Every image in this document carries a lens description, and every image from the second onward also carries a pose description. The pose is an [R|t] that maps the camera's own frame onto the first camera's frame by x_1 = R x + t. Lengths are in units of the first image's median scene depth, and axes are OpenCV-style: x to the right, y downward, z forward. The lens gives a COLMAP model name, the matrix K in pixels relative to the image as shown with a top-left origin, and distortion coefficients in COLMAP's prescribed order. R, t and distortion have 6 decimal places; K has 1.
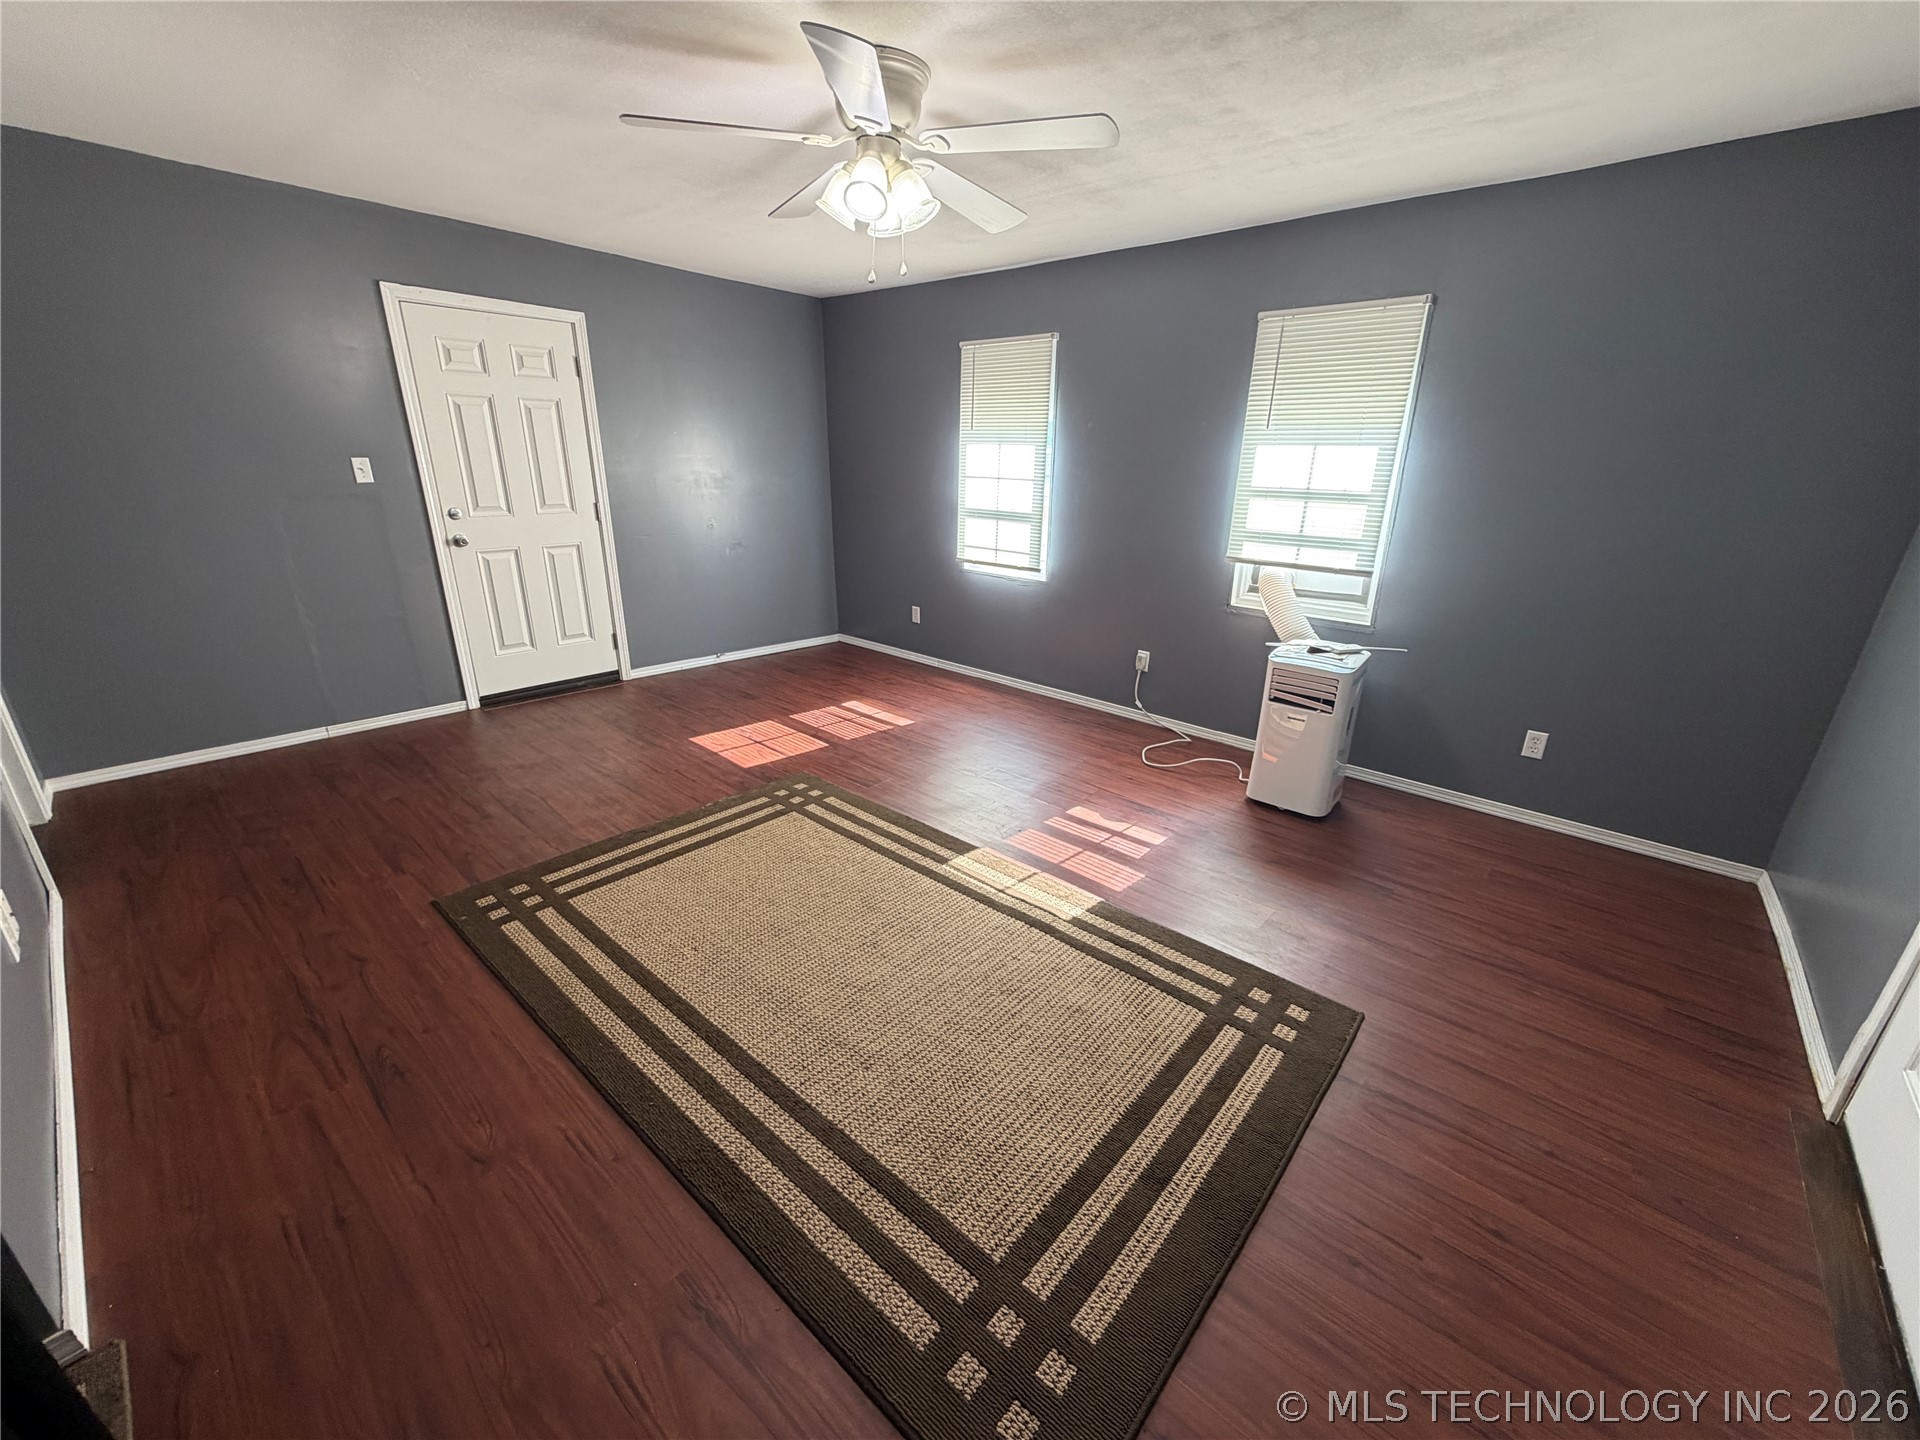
lens RADIAL K [[764.4, 0, 953.5], [0, 764.4, 724.0], [0, 0, 1]] dist [0.000703, 0.000123]
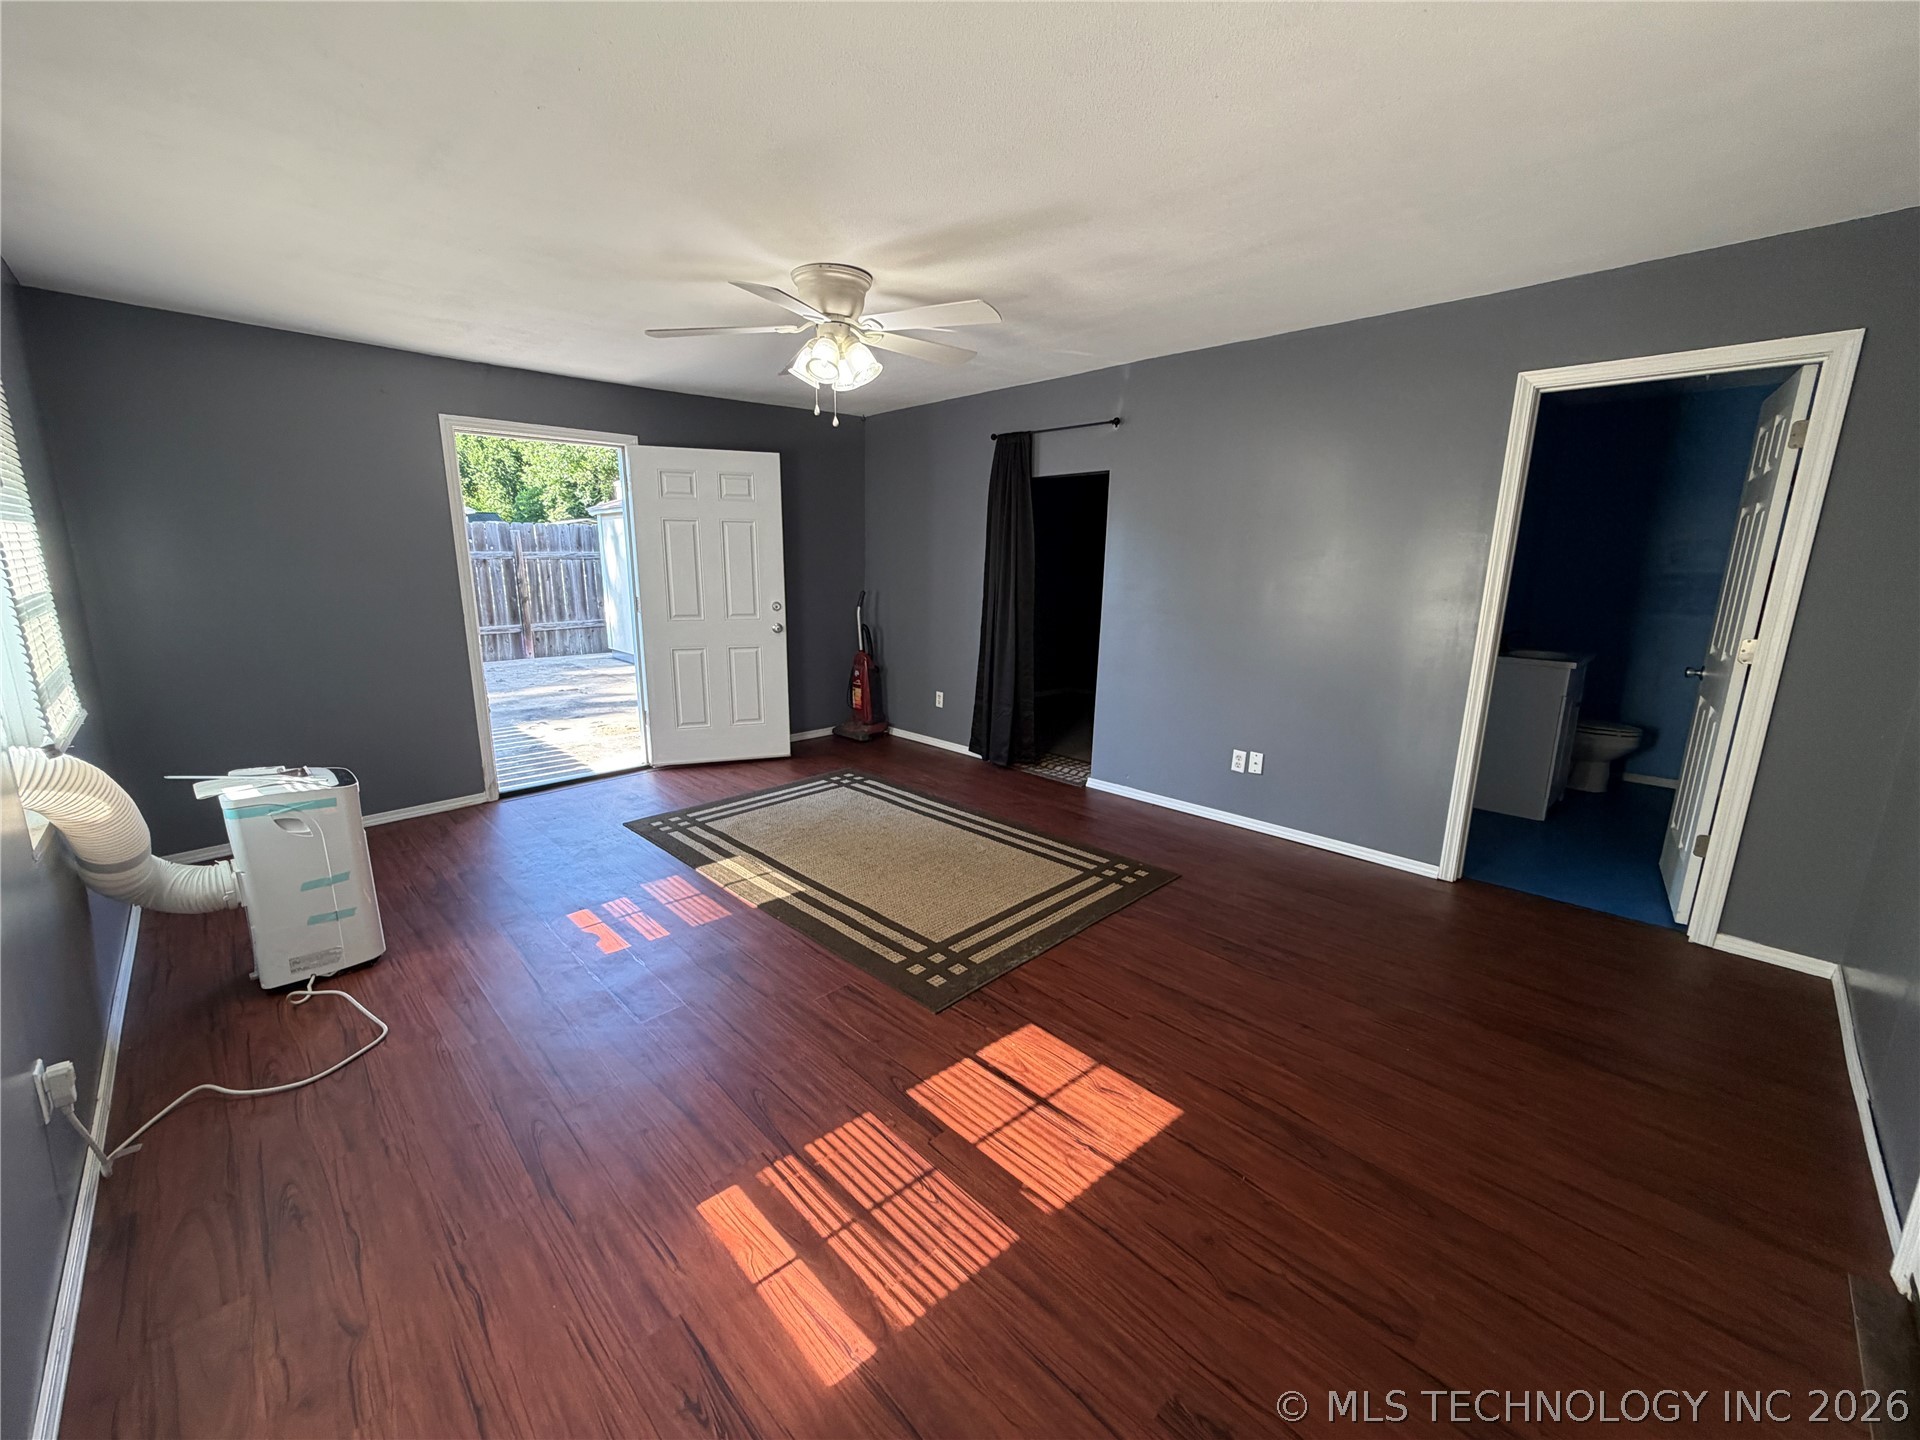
lens RADIAL K [[764.4, 0, 953.5], [0, 764.4, 724.0], [0, 0, 1]] dist [0.000703, 0.000123]
pose [[-0.997407, -0.038387, 0.060873, -0.237927], [0.000221, 0.844221, 0.535996, -0.511483], [-0.071965, 0.534620, -0.842023, 1.413930]]
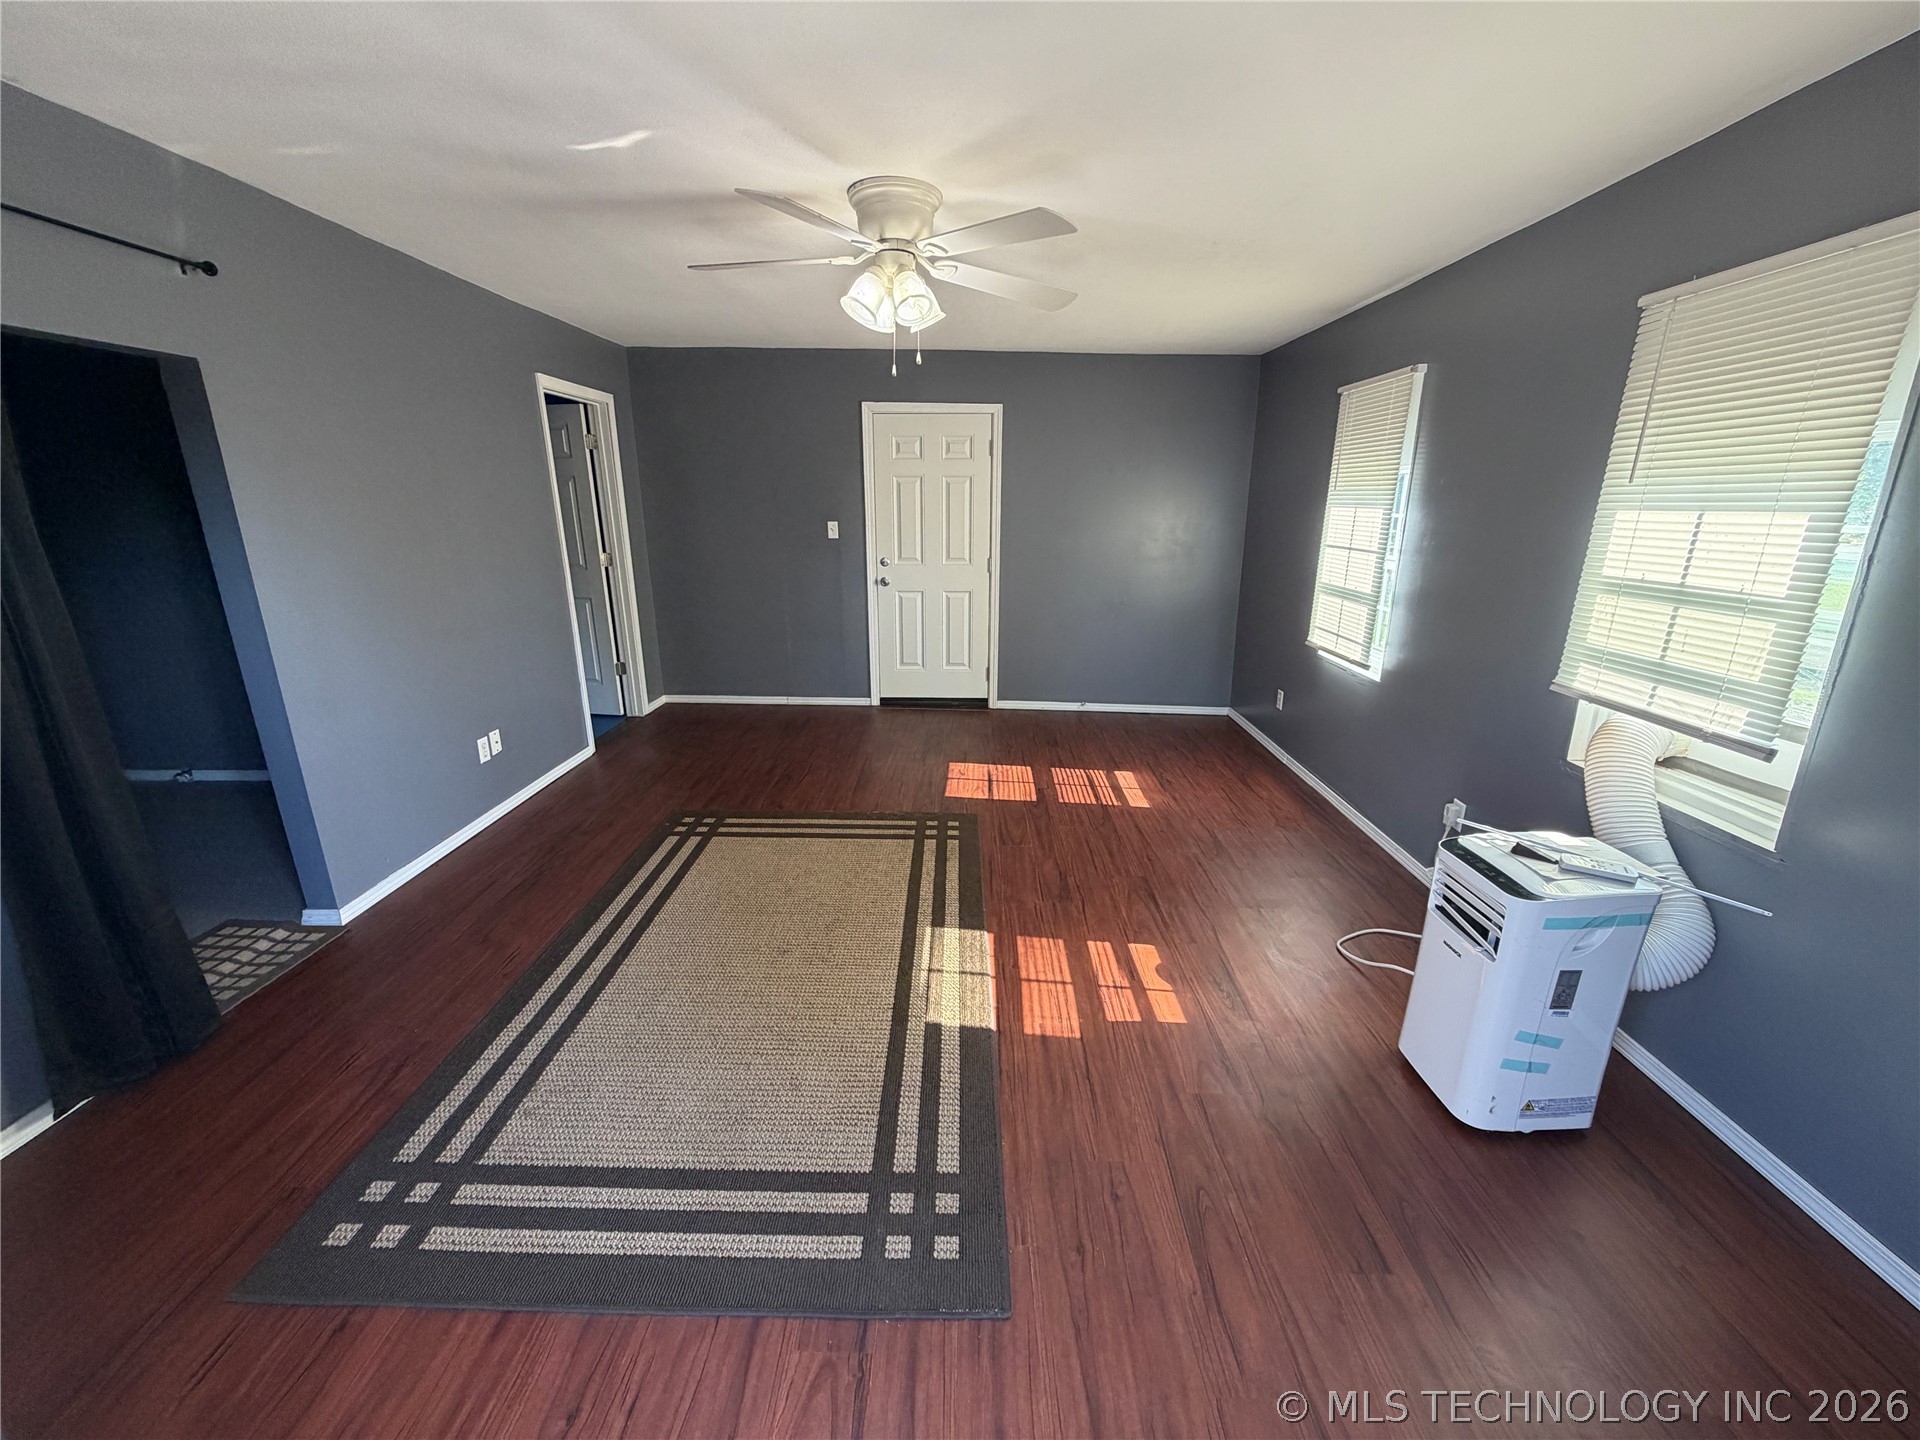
lens RADIAL K [[764.4, 0, 953.5], [0, 764.4, 724.0], [0, 0, 1]] dist [0.000703, 0.000123]
pose [[0.651782, 0.199704, -0.731641, 0.524815], [-0.247998, 0.967795, 0.043234, -0.094486], [0.716713, 0.153267, 0.680317, 0.232569]]
